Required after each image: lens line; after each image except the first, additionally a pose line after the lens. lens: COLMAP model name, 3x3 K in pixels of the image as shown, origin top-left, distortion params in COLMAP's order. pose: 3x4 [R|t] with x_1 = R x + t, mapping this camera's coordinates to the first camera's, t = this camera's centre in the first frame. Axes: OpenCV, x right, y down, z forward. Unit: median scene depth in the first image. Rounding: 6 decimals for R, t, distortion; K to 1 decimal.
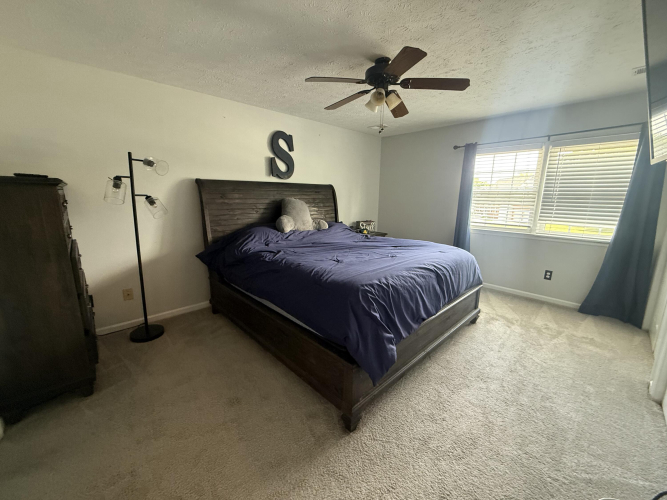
lens RADIAL K [[267.4, 0, 333.3], [0, 267.4, 249.9], [0, 0, 1]] dist [-0.006818, 0.002881]
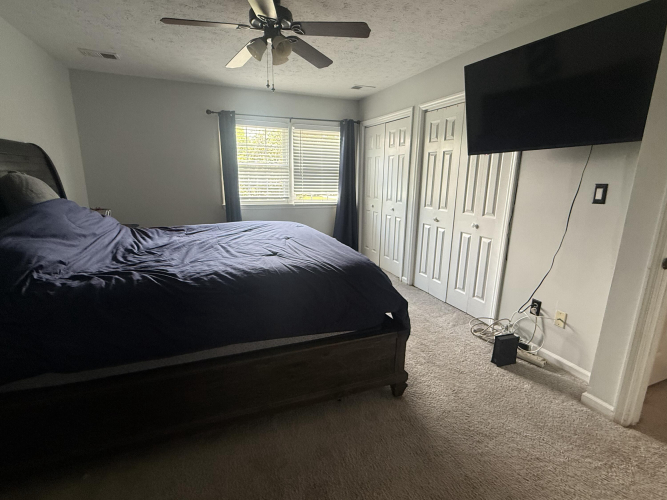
lens RADIAL K [[315.7, 0, 334.8], [0, 315.7, 251.6], [0, 0, 1]] dist [-0.003859, 0.000517]
pose [[0.379150, -0.220731, 0.898623, -0.470825], [0.171184, 0.971101, 0.166308, -0.056082], [-0.909363, 0.090775, 0.405979, 0.310324]]
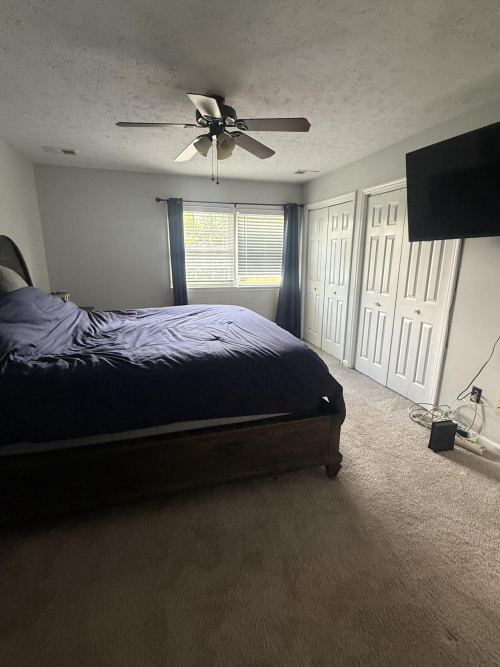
lens RADIAL K [[315.7, 0, 254.3], [0, 315.7, 334.1], [0, 0, 1]] dist [-0.003859, 0.000517]
pose [[0.452300, -0.225505, 0.862886, -0.492758], [0.173518, 0.971269, 0.162876, -0.071863], [-0.874824, 0.076057, 0.478434, 0.285730]]
